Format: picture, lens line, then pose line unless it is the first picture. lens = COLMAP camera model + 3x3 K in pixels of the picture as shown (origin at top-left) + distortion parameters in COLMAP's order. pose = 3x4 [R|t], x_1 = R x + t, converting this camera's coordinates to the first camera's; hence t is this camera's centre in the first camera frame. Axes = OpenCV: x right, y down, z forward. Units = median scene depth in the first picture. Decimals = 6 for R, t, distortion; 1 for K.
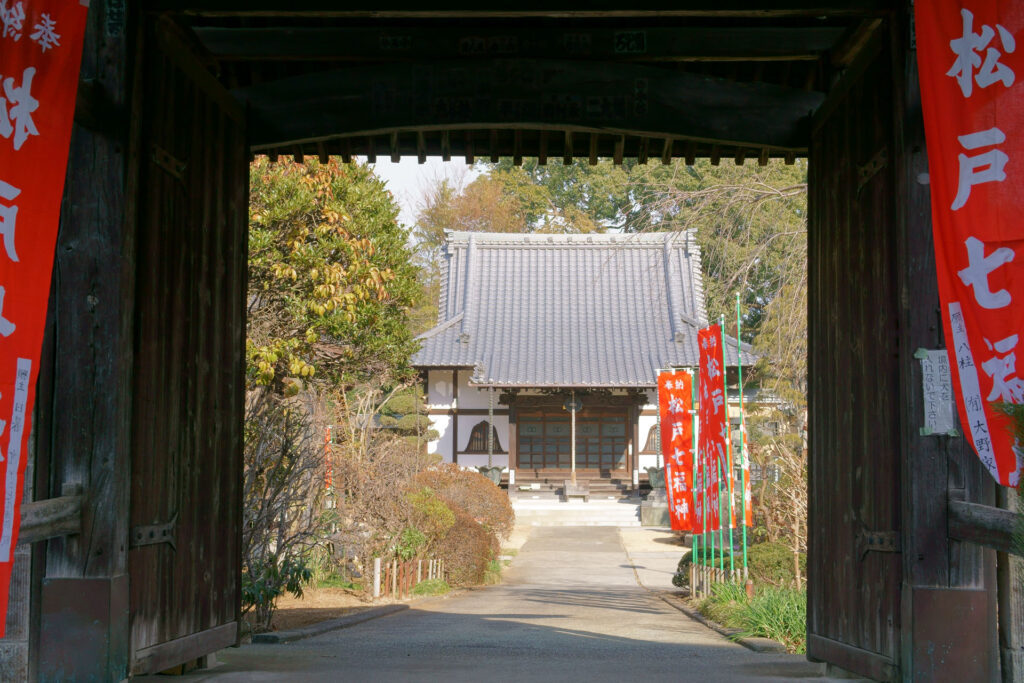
lens RADIAL K [[1344.7, 0, 512.0], [0, 1344.7, 341.5], [0, 0, 1]] dist [0.029969, 0.061478]
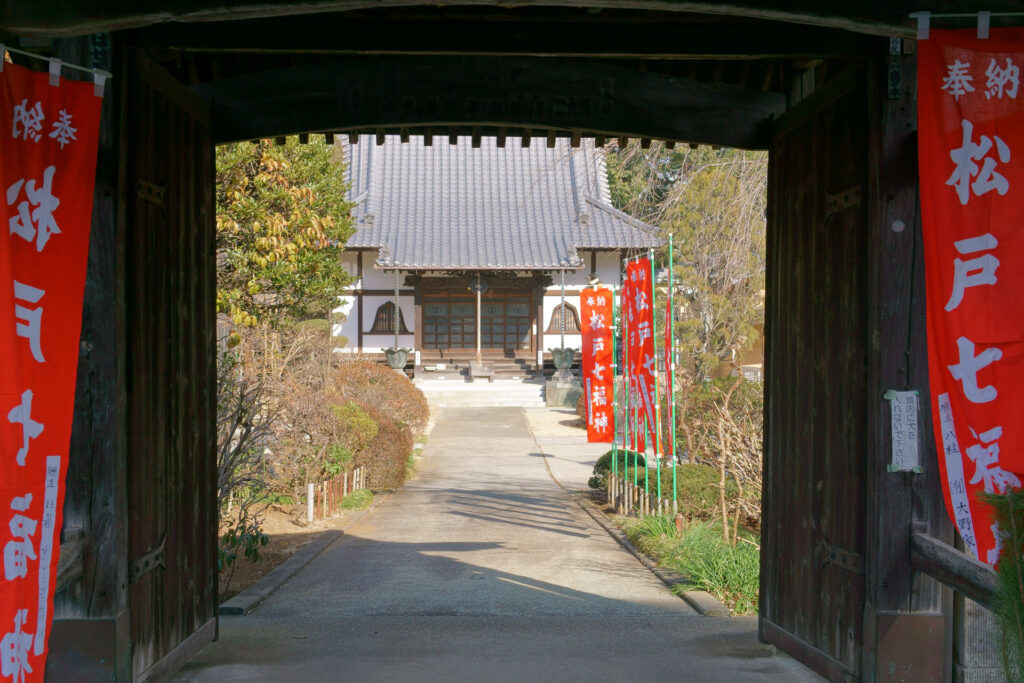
lens RADIAL K [[1344.7, 0, 512.0], [0, 1344.7, 341.5], [0, 0, 1]] dist [0.029969, 0.061478]
pose [[0.996844, -0.004639, 0.079249, -0.066518], [-0.003718, 0.994468, 0.104977, -0.124259], [-0.079298, -0.104940, 0.991312, -0.017834]]
